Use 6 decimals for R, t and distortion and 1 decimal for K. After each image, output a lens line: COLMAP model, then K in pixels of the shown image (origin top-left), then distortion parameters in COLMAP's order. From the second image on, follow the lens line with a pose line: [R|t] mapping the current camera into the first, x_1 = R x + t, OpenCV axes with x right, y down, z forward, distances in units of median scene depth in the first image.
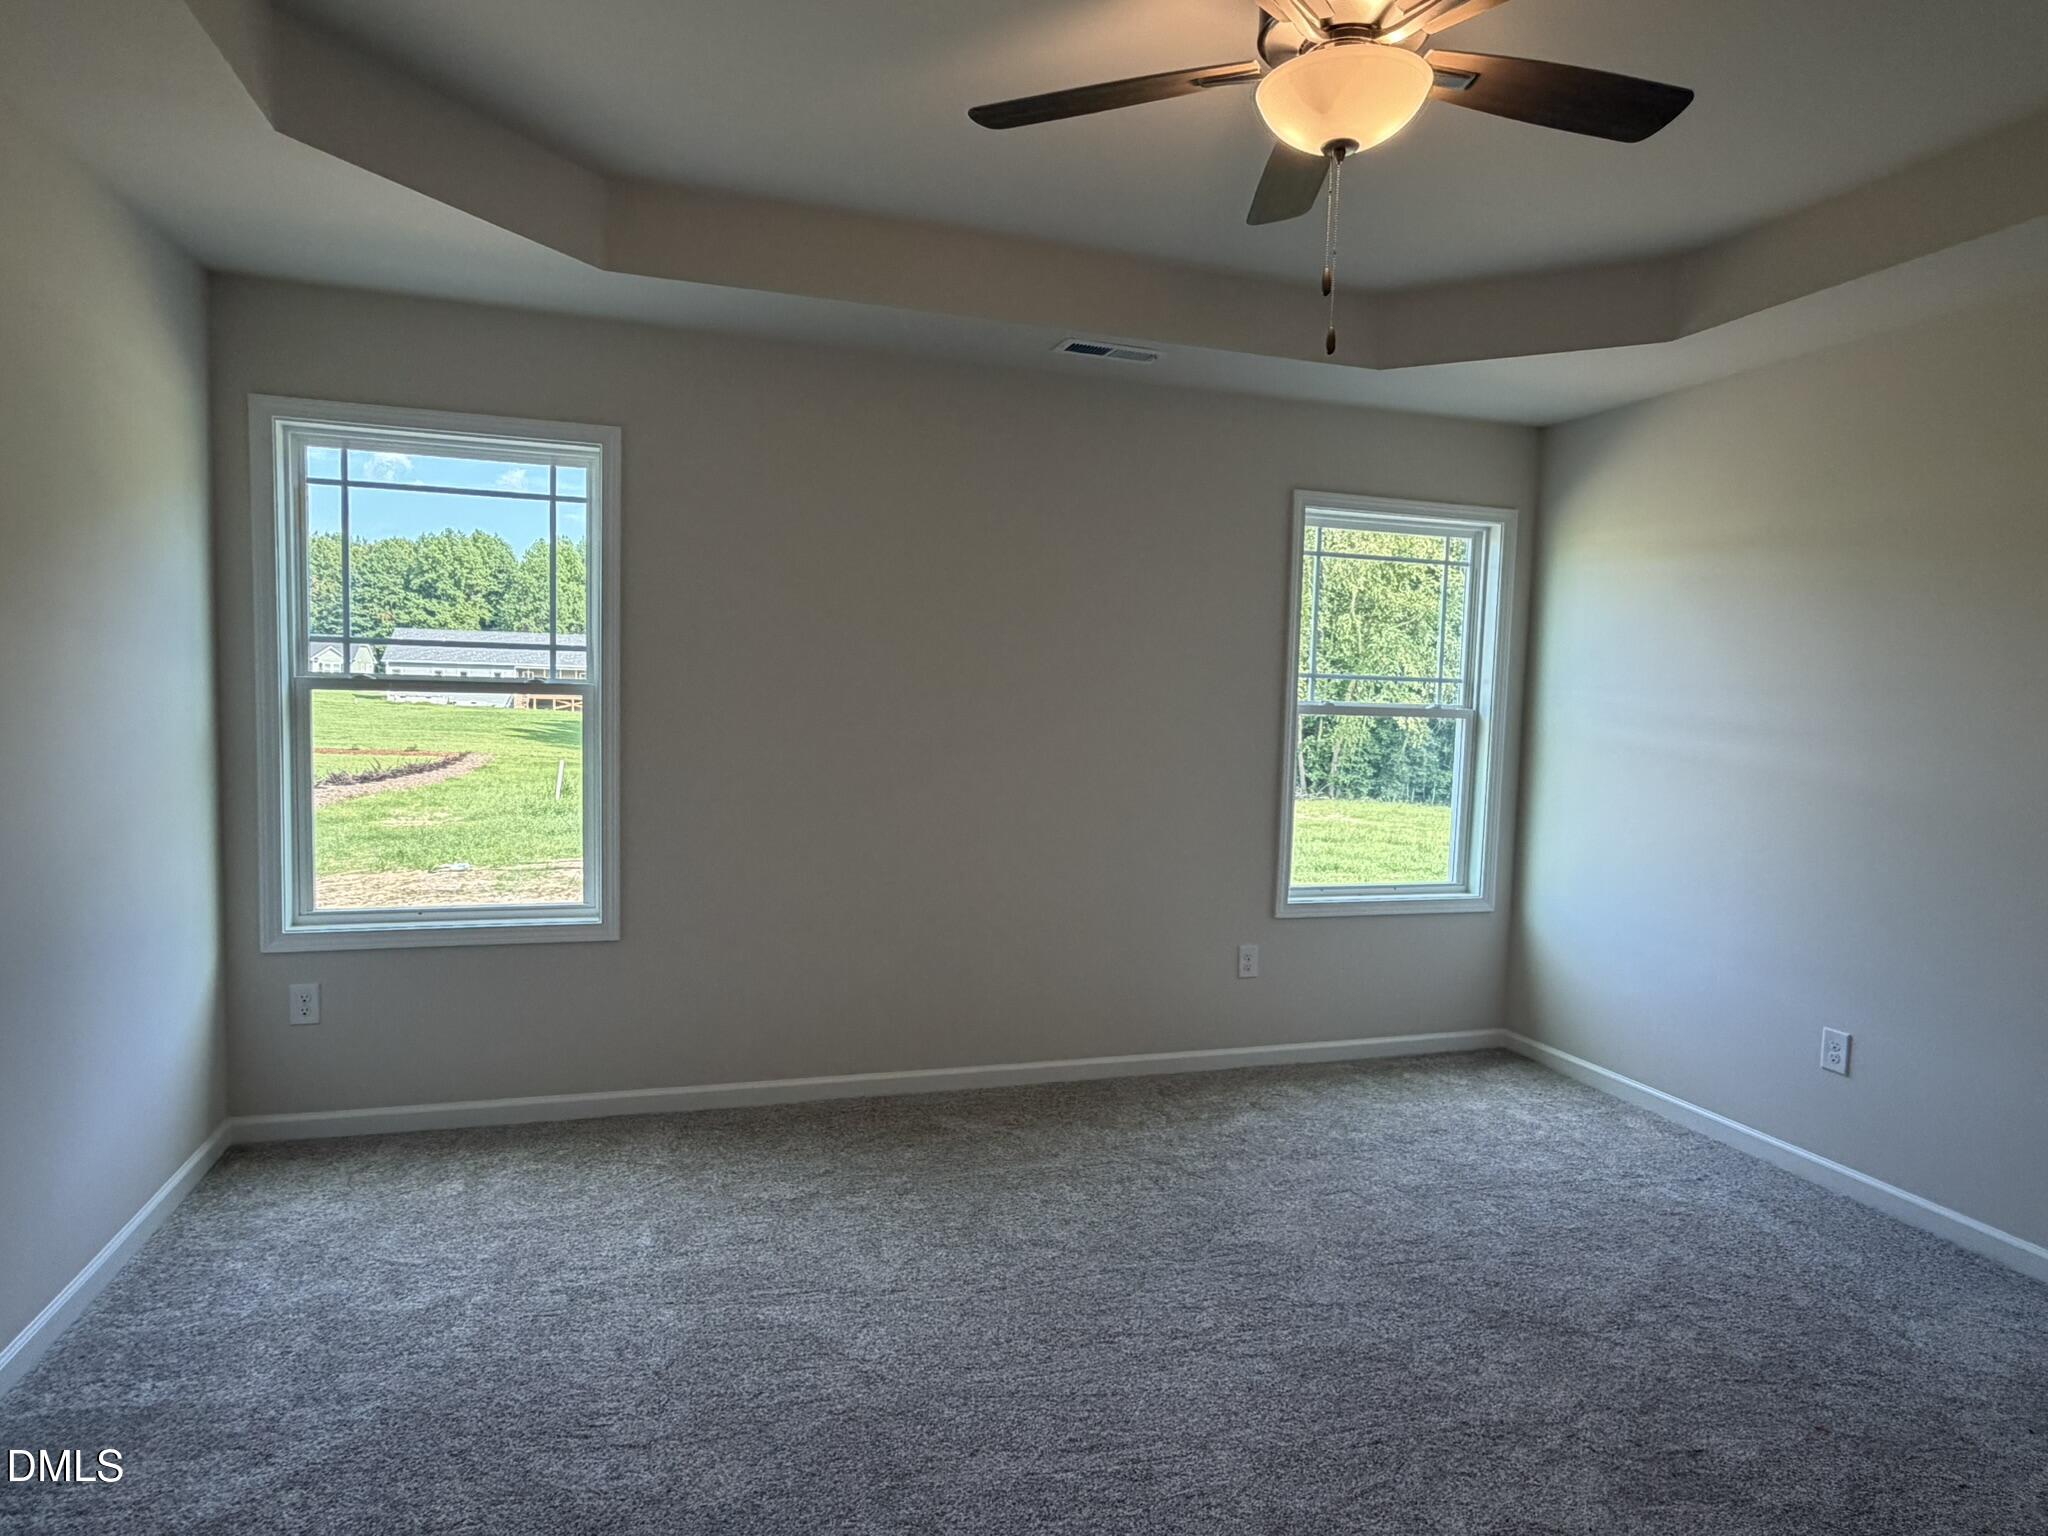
lens RADIAL K [[1136.7, 0, 1030.0], [0, 1136.7, 792.7], [0, 0, 1]] dist [0.003377, 0.000742]
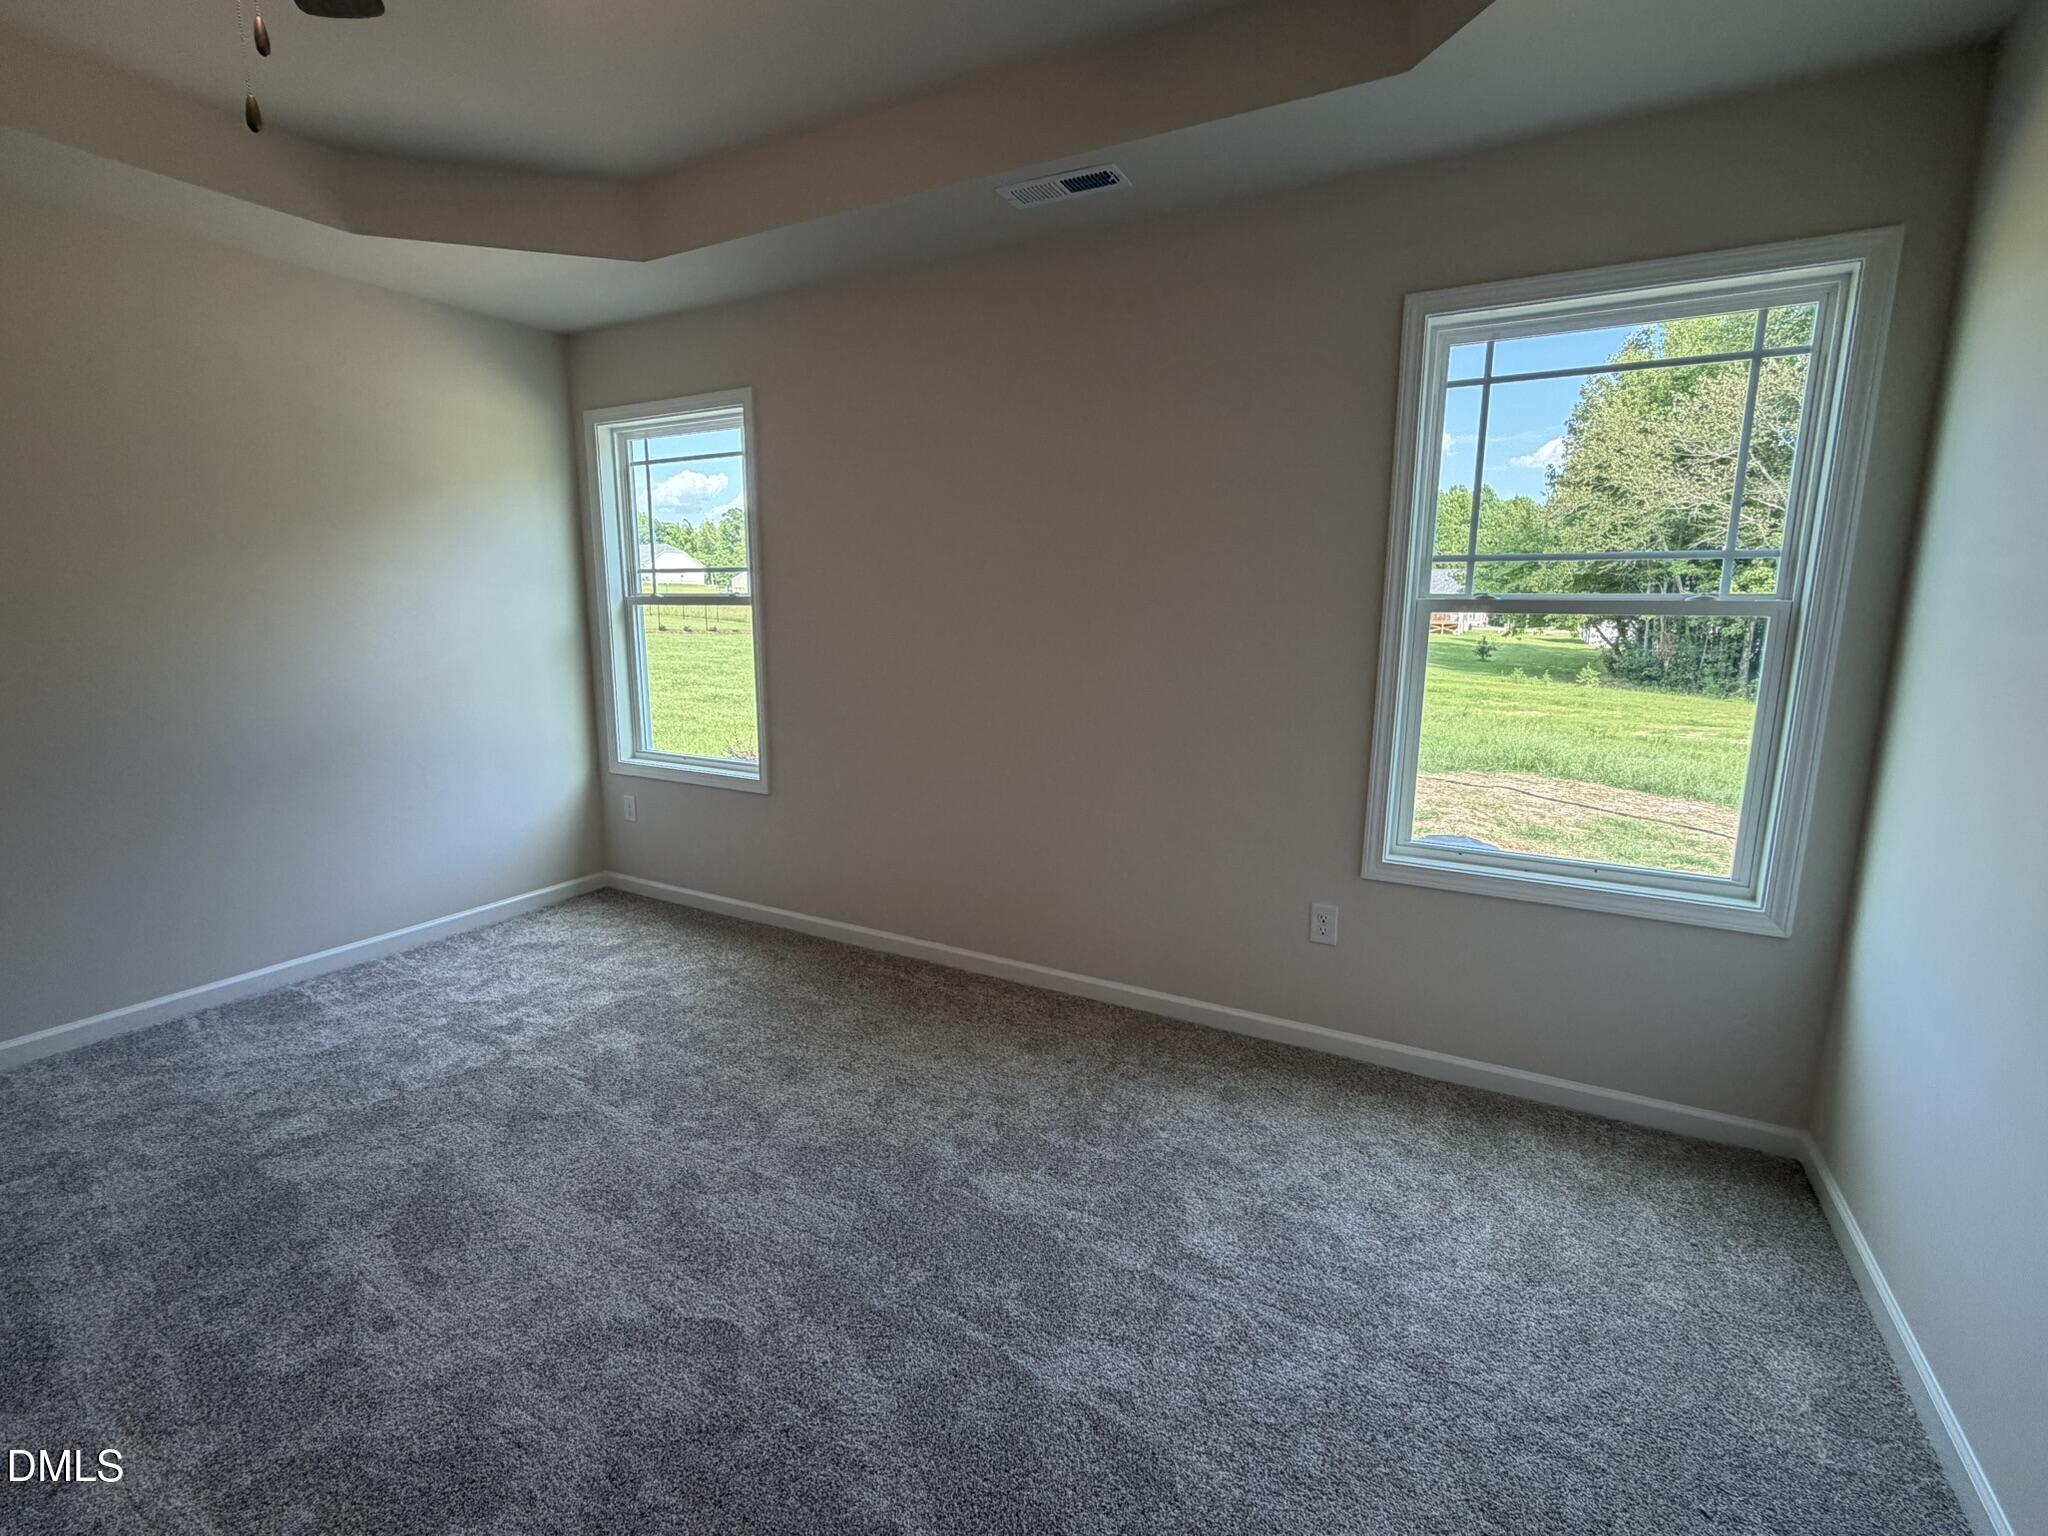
lens RADIAL K [[929.0, 0, 1018.1], [0, 929.0, 773.3], [0, 0, 1]] dist [0.004671, -0.000354]
pose [[0.691346, 0.106276, -0.714665, 0.558072], [-0.050267, 0.993801, 0.099159, -0.013281], [0.720773, -0.032629, 0.692403, 0.437543]]
